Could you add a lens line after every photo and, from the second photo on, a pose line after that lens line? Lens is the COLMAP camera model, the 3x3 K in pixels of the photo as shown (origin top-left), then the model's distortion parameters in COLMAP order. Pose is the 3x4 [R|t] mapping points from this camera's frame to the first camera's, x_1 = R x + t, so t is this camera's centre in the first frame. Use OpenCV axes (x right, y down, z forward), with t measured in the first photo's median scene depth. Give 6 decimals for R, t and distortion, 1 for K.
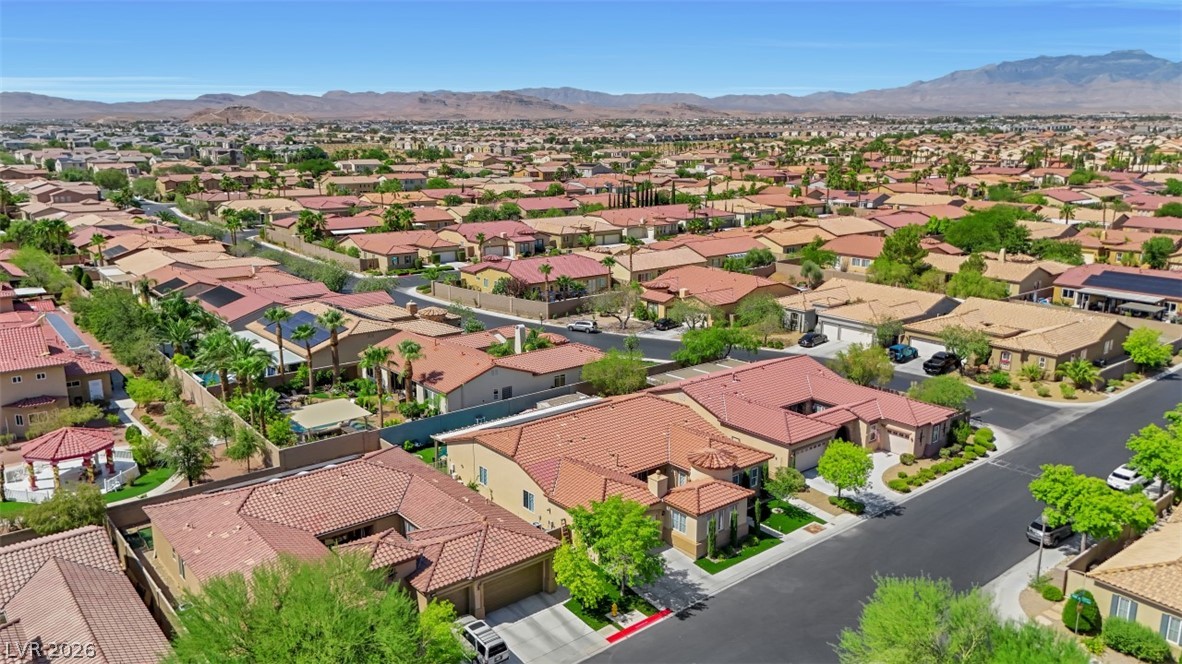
lens RADIAL K [[870.0, 0, 592.8], [0, 870.0, 340.1], [0, 0, 1]] dist [0.079623, -0.086544]
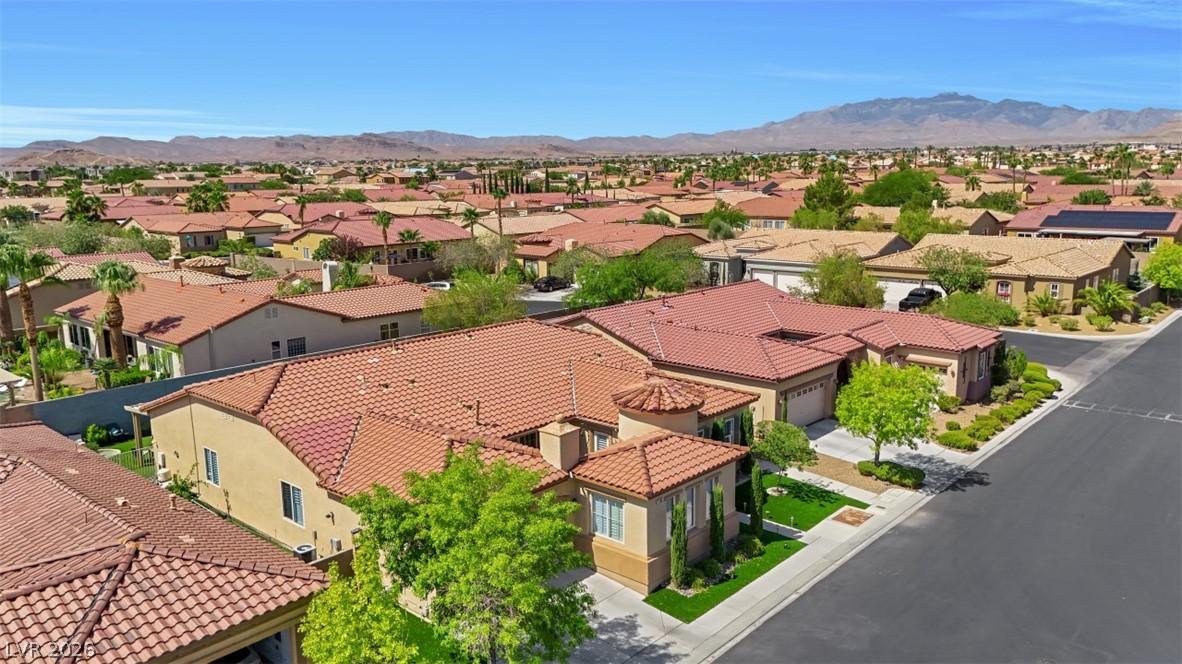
lens RADIAL K [[876.5, 0, 591.0], [0, 876.5, 332.0], [0, 0, 1]] dist [0.079883, -0.083858]
pose [[0.989337, -0.043492, 0.138997, 0.023471], [0.051177, 0.997324, -0.052202, 0.114831], [-0.136355, 0.058759, 0.988916, 0.452178]]
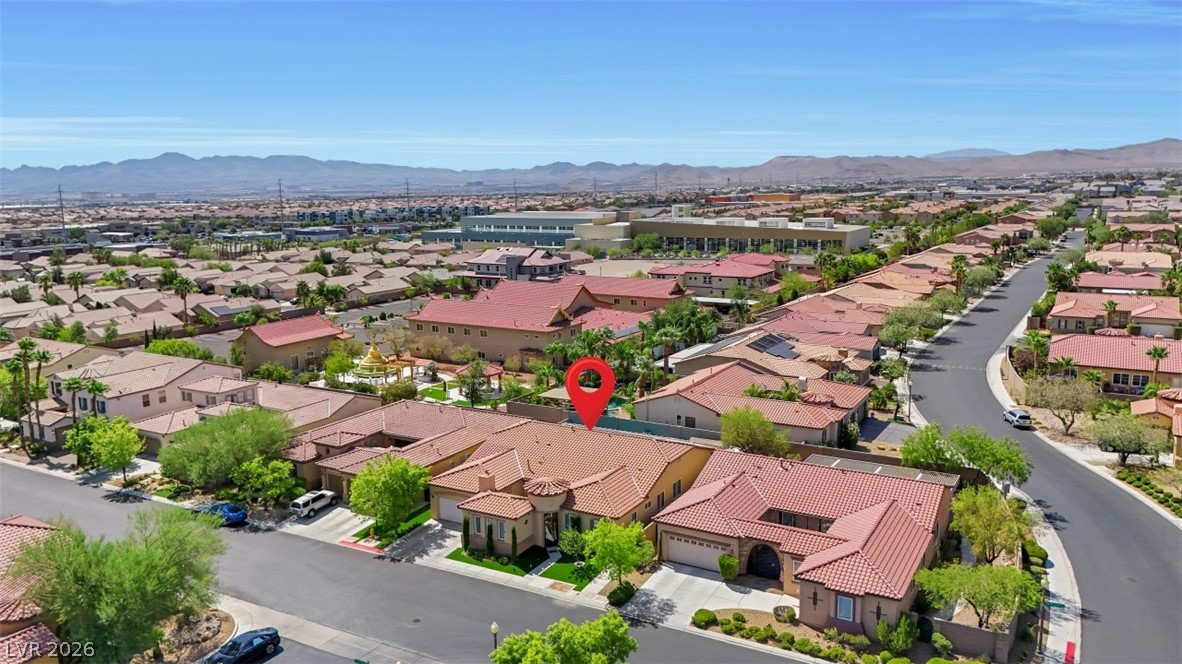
lens RADIAL K [[870.0, 0, 592.8], [0, 870.0, 340.1], [0, 0, 1]] dist [0.079623, -0.086544]
pose [[0.346836, 0.157512, -0.924605, 1.057786], [-0.204835, 0.974722, 0.089213, -0.139586], [0.915286, 0.158449, 0.370333, 0.587376]]
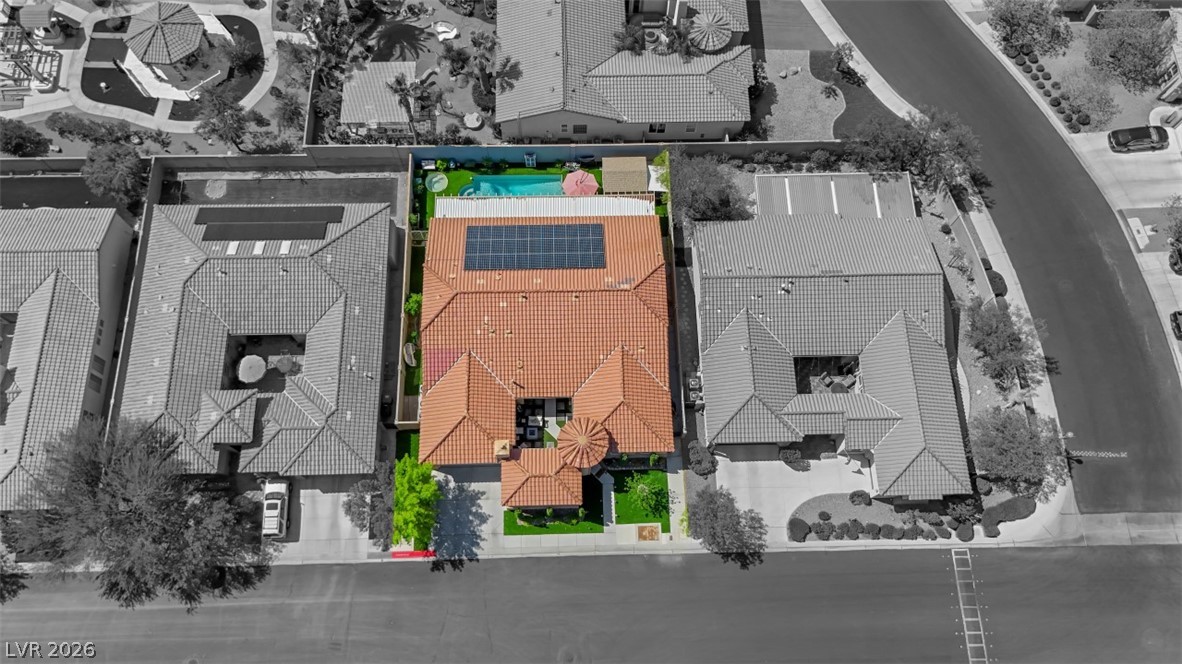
lens RADIAL K [[870.0, 0, 592.8], [0, 870.0, 340.1], [0, 0, 1]] dist [0.079623, -0.086544]
pose [[0.787080, 0.581760, -0.205087, 0.262412], [-0.159482, 0.513088, 0.843390, -0.698156], [0.595878, -0.631107, 0.496622, 0.562650]]
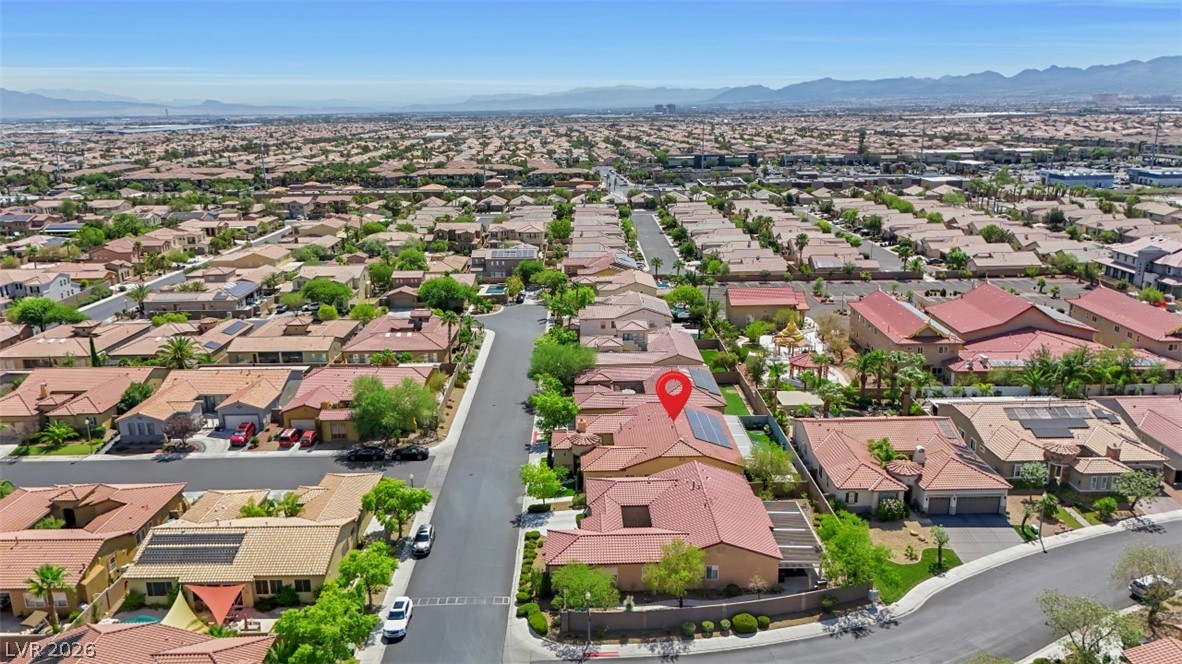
lens RADIAL K [[876.5, 0, 591.0], [0, 876.5, 332.0], [0, 0, 1]] dist [0.079883, -0.083858]
pose [[-0.620961, 0.206031, -0.756280, 1.276799], [-0.176584, 0.903265, 0.391062, -0.668639], [0.763692, 0.376381, -0.524511, 1.706540]]
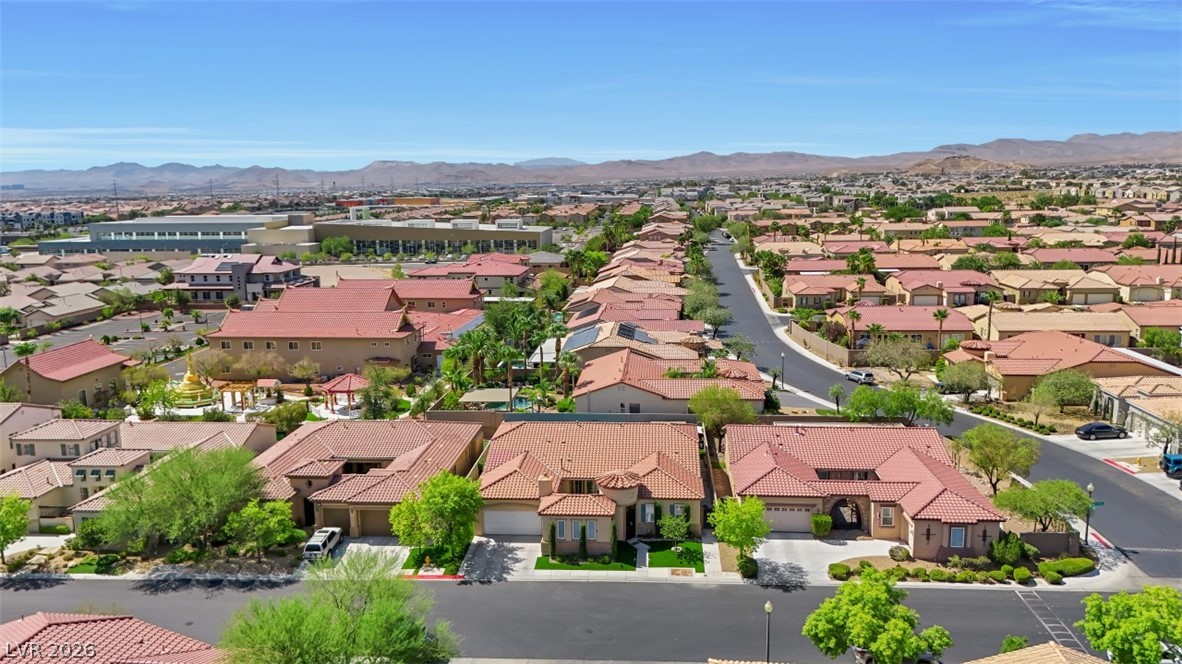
lens RADIAL K [[870.0, 0, 592.8], [0, 870.0, 340.1], [0, 0, 1]] dist [0.079623, -0.086544]
pose [[0.715584, 0.110537, -0.689725, 0.780267], [-0.147201, 0.989090, 0.005794, -0.032313], [0.682840, 0.097382, 0.724048, 0.180893]]
